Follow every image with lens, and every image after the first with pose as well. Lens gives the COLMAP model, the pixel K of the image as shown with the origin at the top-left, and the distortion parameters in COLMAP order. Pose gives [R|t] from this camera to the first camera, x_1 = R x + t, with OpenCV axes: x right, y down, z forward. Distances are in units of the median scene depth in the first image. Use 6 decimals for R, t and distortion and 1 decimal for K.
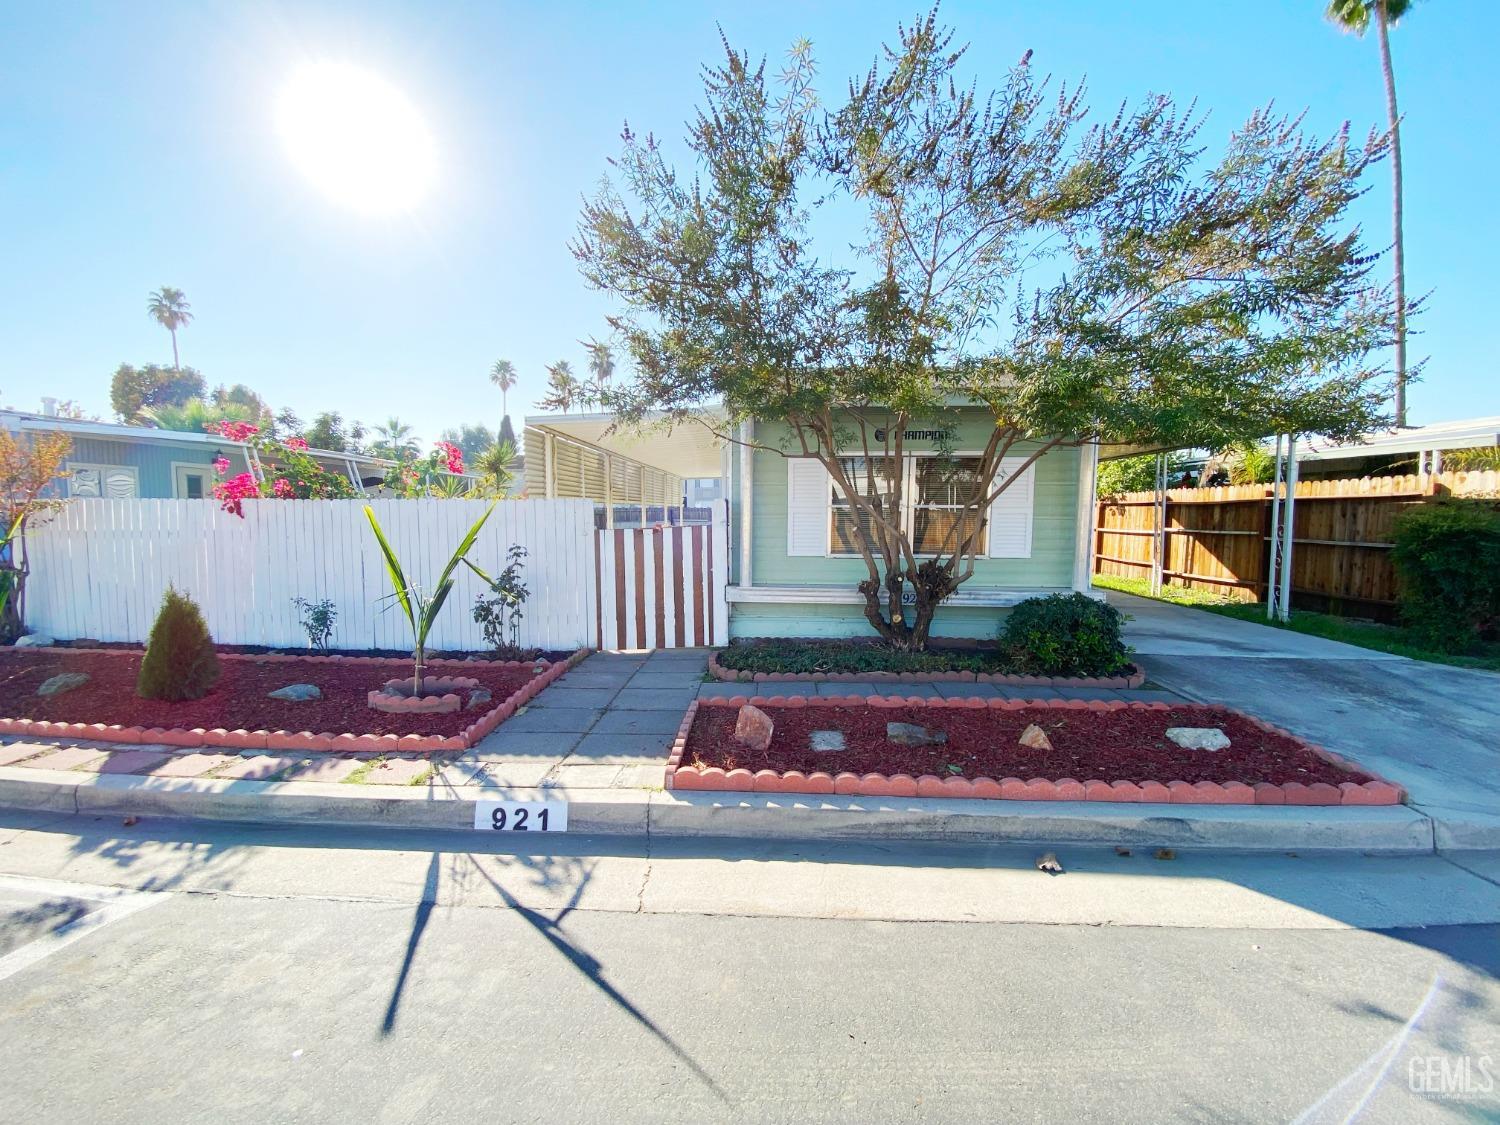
lens RADIAL K [[607.5, 0, 752.2], [0, 607.5, 558.2], [0, 0, 1]] dist [0.033773, -0.027580]
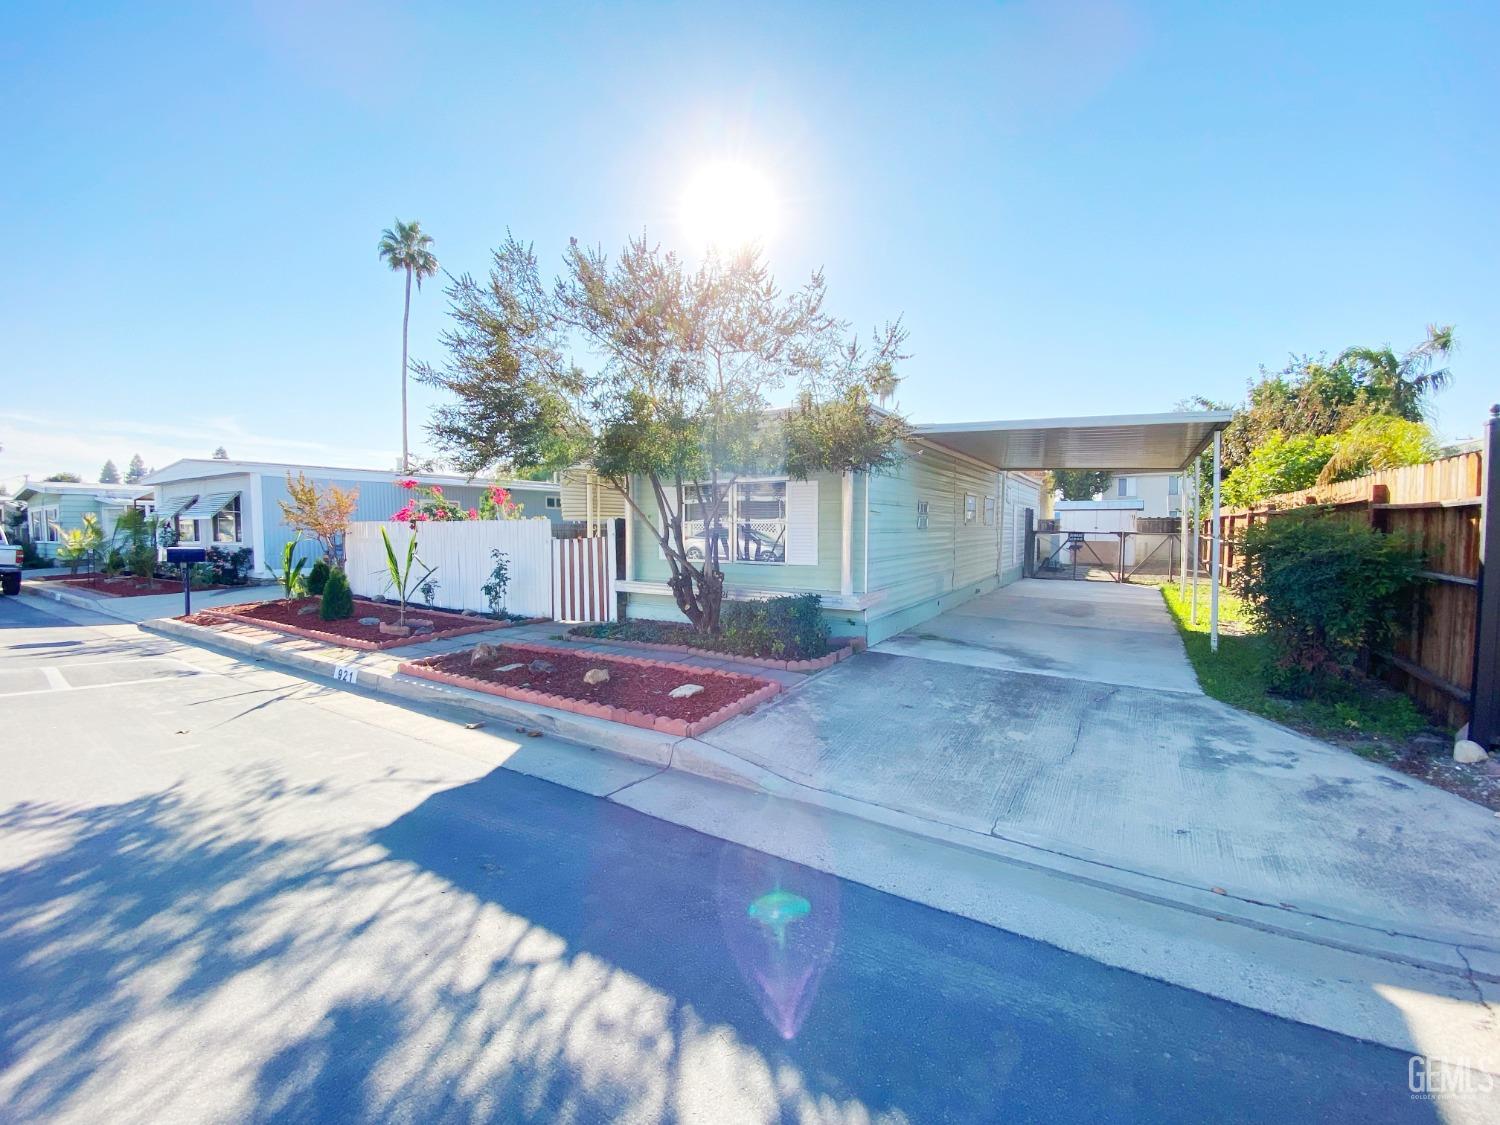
lens RADIAL K [[607.5, 0, 752.2], [0, 607.5, 558.2], [0, 0, 1]] dist [0.033773, -0.027580]
pose [[0.868060, 0.020043, -0.496055, 1.303842], [-0.032174, 0.999355, -0.015925, 0.011542], [0.495416, 0.029784, 0.868145, -0.096765]]
